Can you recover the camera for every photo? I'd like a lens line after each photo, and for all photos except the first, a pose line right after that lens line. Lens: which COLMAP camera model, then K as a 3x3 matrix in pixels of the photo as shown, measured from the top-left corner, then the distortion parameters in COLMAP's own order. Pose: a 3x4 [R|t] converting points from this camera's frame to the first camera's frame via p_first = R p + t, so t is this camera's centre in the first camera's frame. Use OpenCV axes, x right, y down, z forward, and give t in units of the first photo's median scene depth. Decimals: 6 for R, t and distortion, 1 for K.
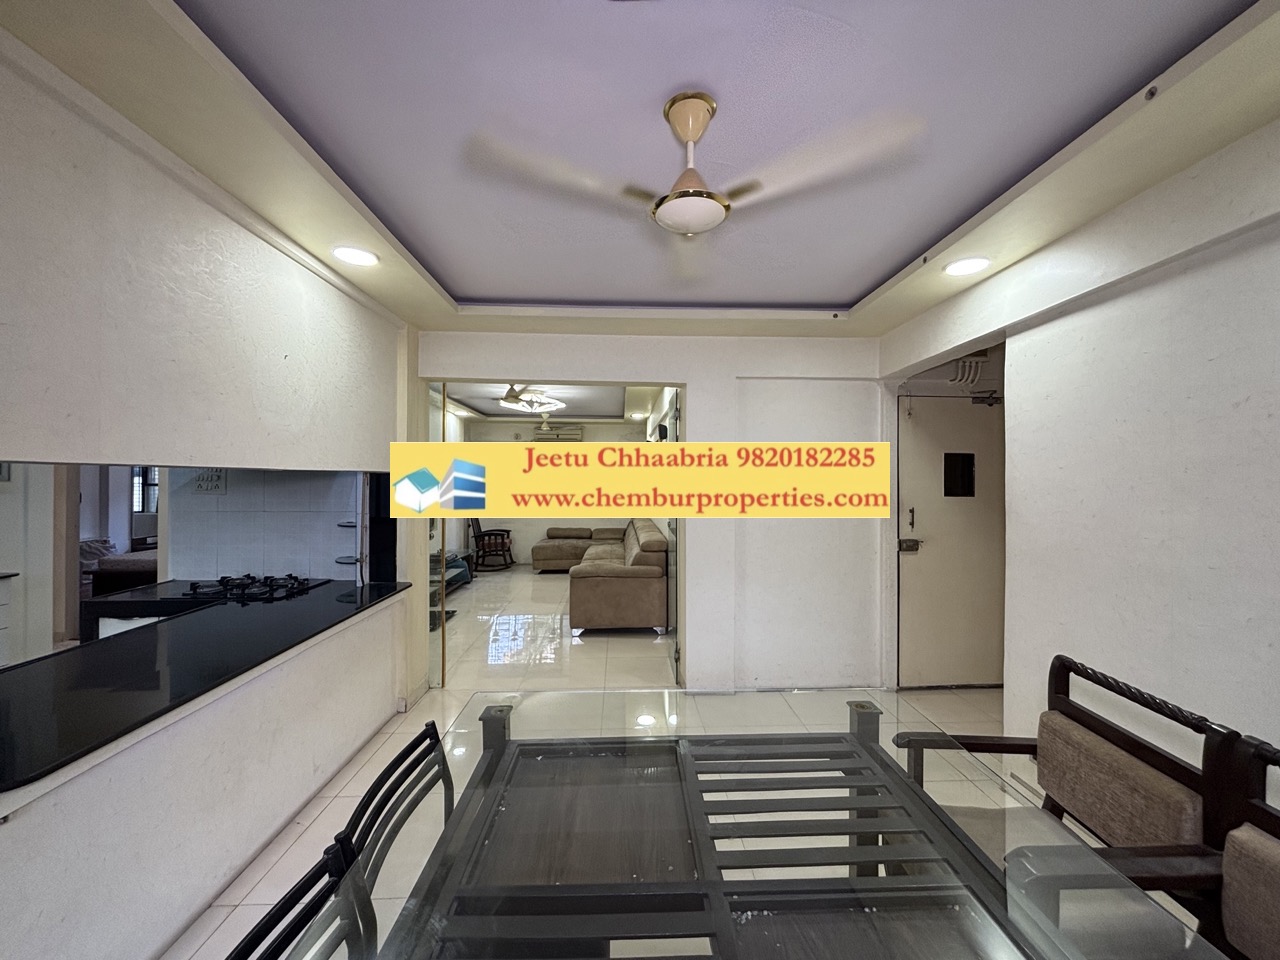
lens RADIAL K [[523.4, 0, 644.6], [0, 523.4, 479.4], [0, 0, 1]] dist [0.001026, 0.000273]
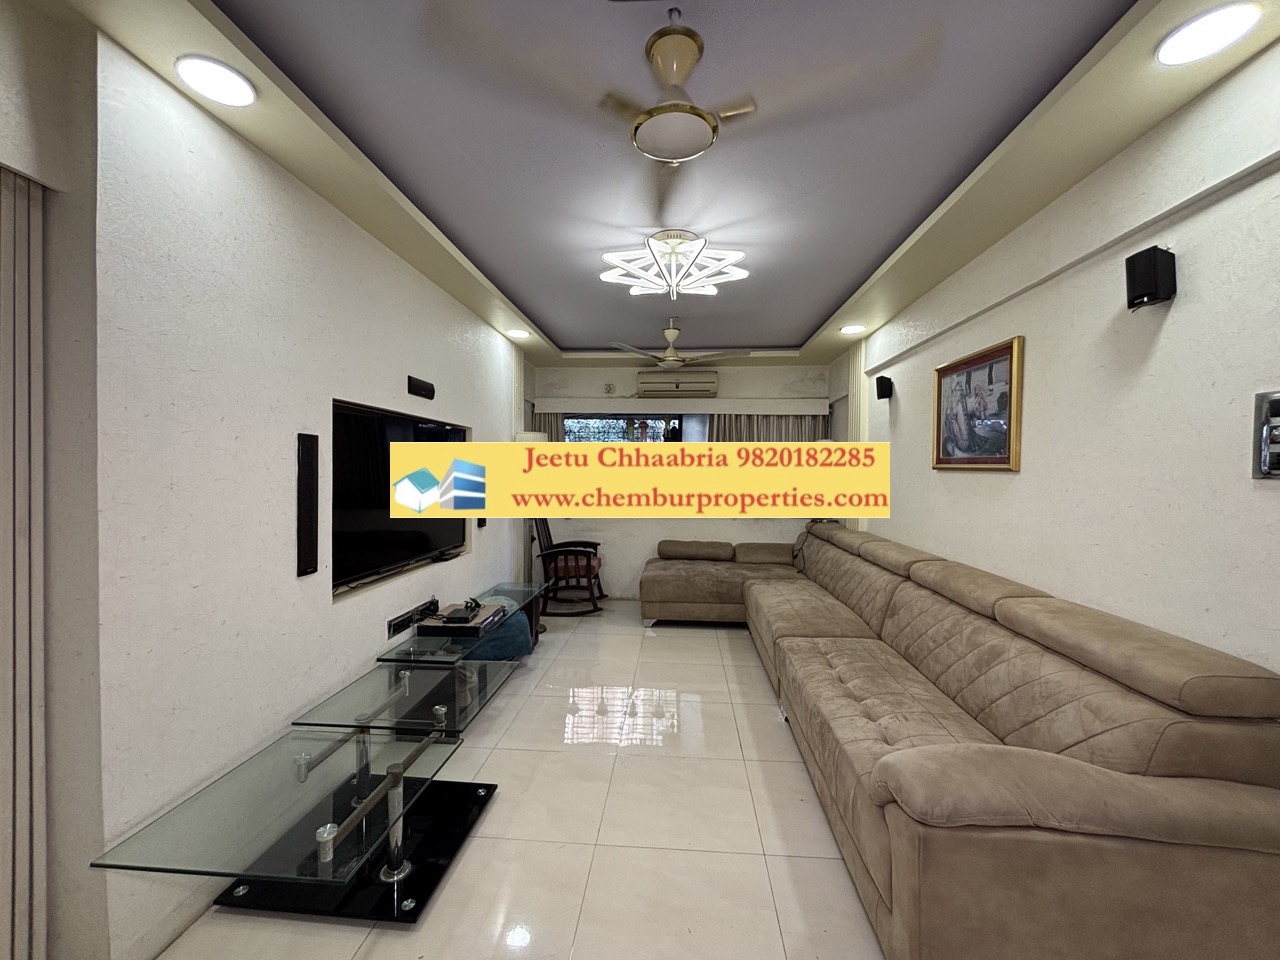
lens RADIAL K [[523.4, 0, 640.3], [0, 523.4, 480.7], [0, 0, 1]] dist [0.001026, 0.000273]
pose [[0.992308, 0.005451, -0.123674, -0.137688], [-0.002523, 0.999713, 0.023819, 0.009906], [0.123768, -0.023323, 0.992037, 0.417021]]
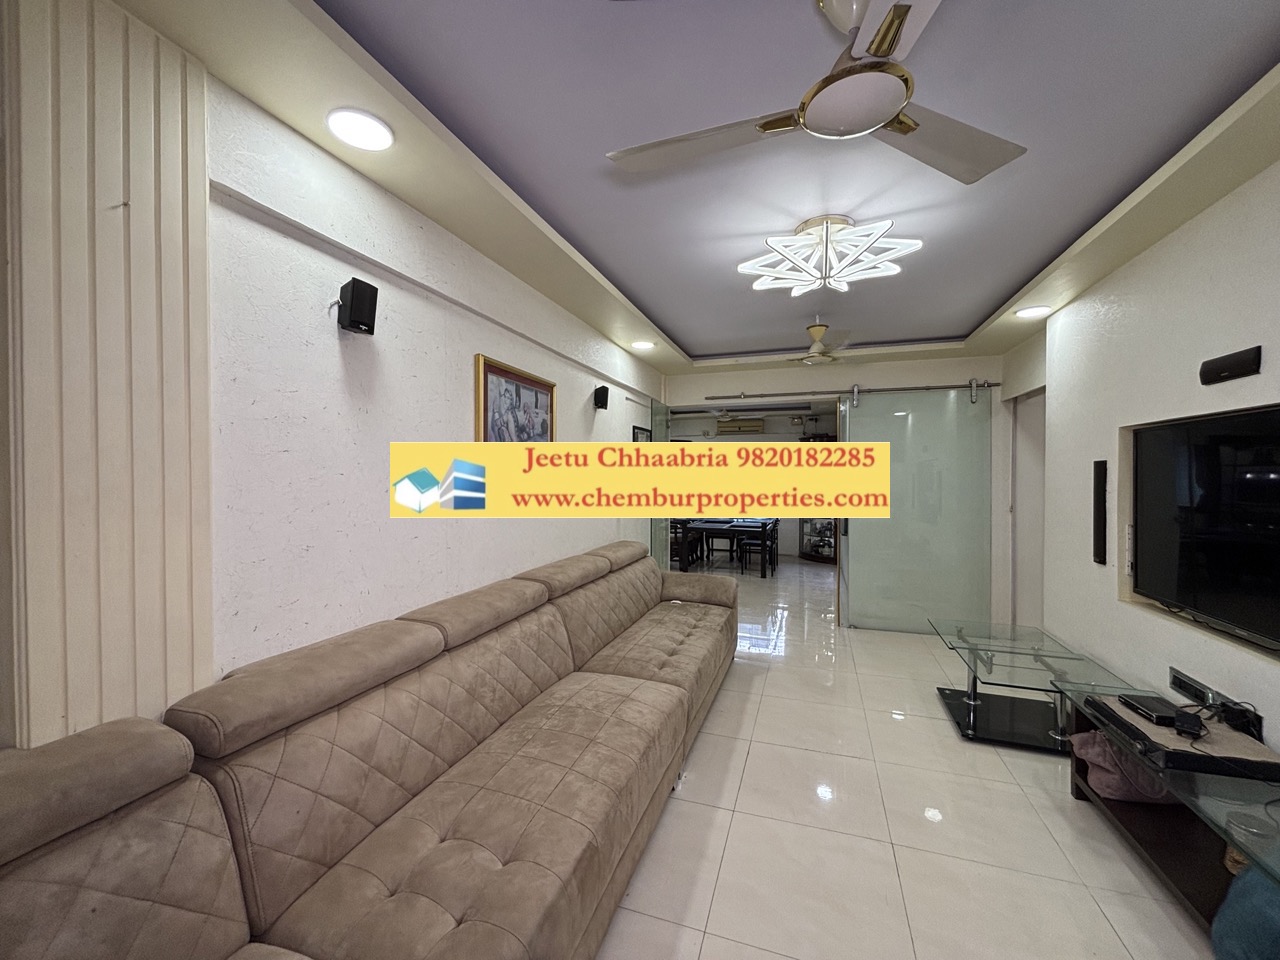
lens RADIAL K [[523.4, 0, 639.6], [0, 523.4, 481.6], [0, 0, 1]] dist [0.001026, 0.000273]
pose [[-0.933803, -0.008004, 0.357697, -0.189217], [-0.006974, 0.999967, 0.004168, 0.007540], [-0.357719, 0.001397, -0.933828, 1.545202]]
